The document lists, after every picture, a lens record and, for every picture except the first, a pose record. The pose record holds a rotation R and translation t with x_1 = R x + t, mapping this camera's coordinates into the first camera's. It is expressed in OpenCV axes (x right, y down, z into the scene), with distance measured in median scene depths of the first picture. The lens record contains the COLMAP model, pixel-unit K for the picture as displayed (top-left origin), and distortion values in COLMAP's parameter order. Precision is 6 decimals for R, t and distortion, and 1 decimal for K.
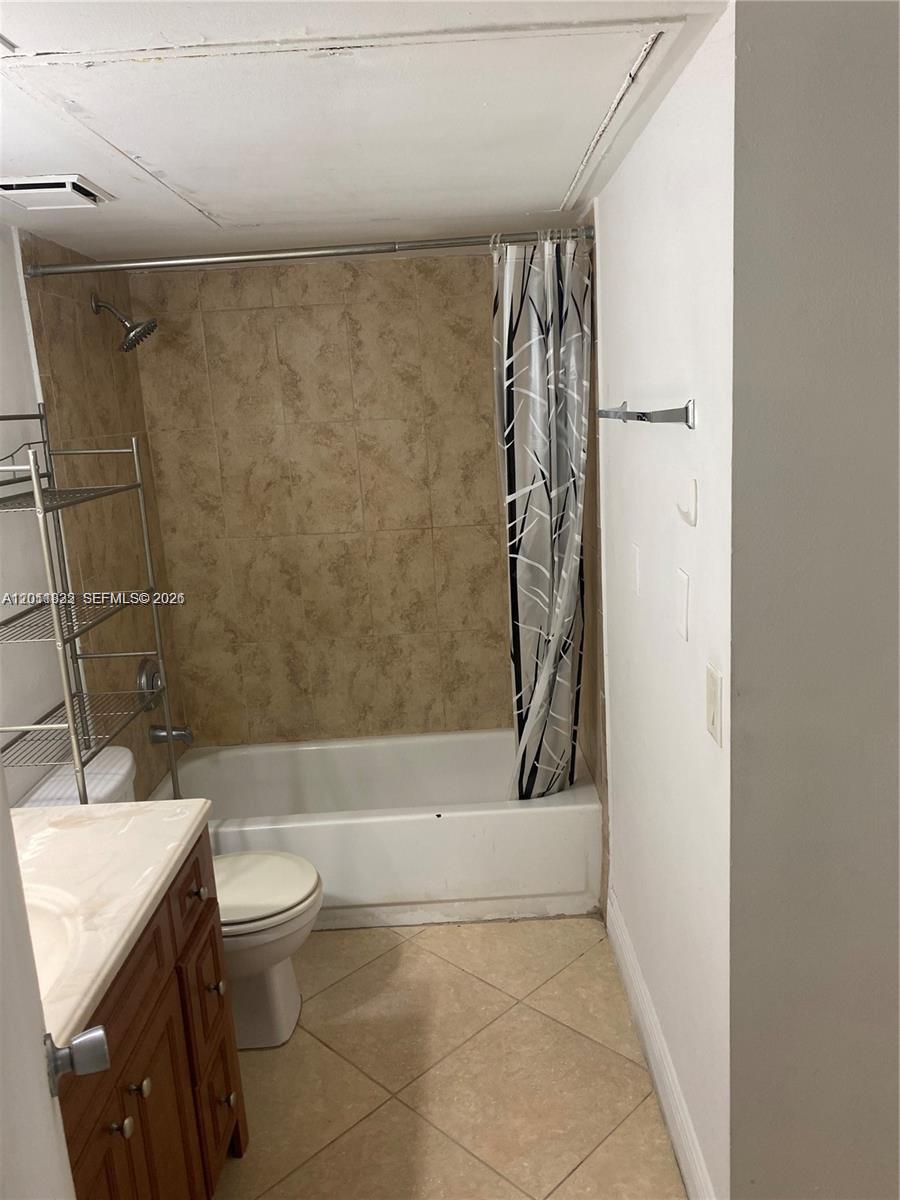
lens RADIAL K [[928.1, 0, 458.4], [0, 928.1, 581.4], [0, 0, 1]] dist [0.008337, -0.002326]
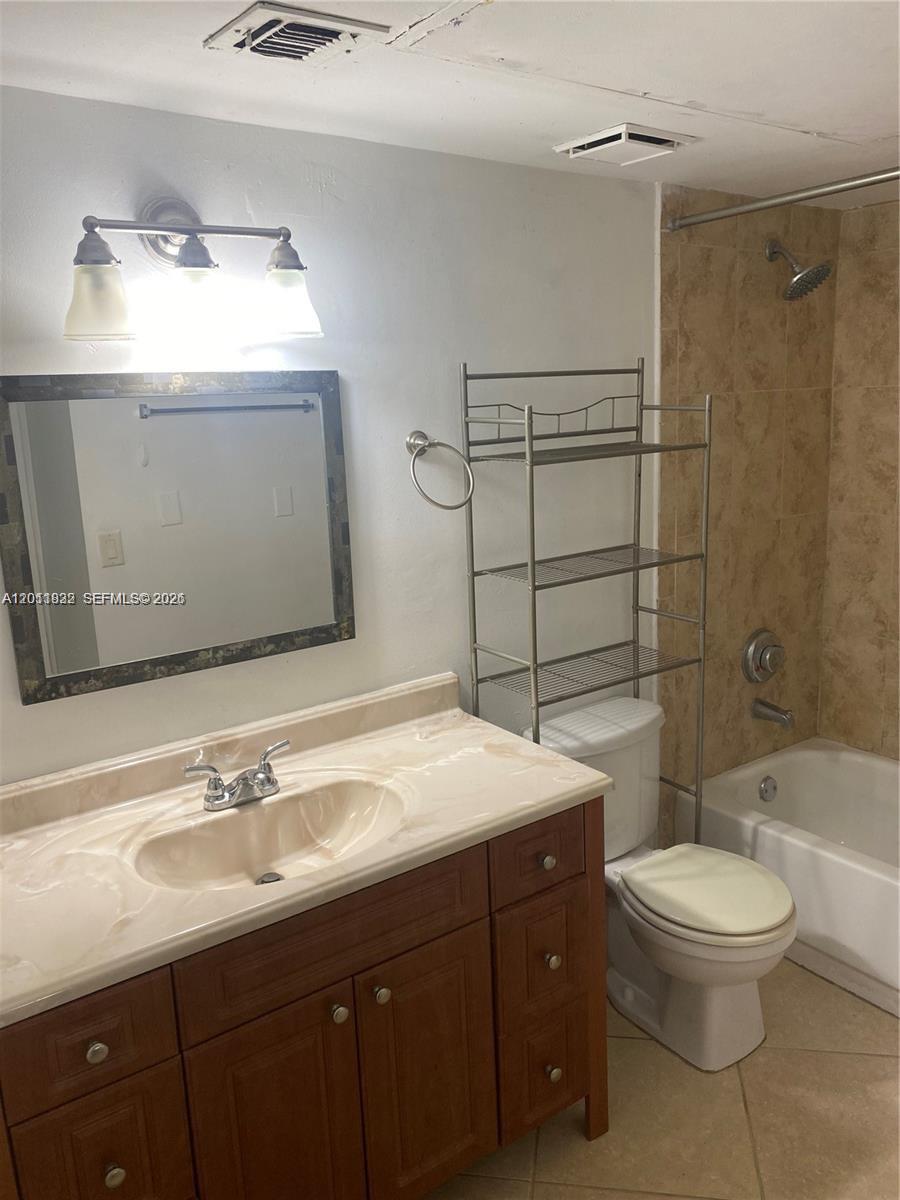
lens RADIAL K [[928.1, 0, 458.4], [0, 928.1, 581.4], [0, 0, 1]] dist [0.008337, -0.002326]
pose [[0.588231, 0.195260, -0.784766, 0.205915], [-0.153522, 0.979729, 0.128696, -0.036633], [0.793987, 0.044776, 0.606284, 0.167503]]
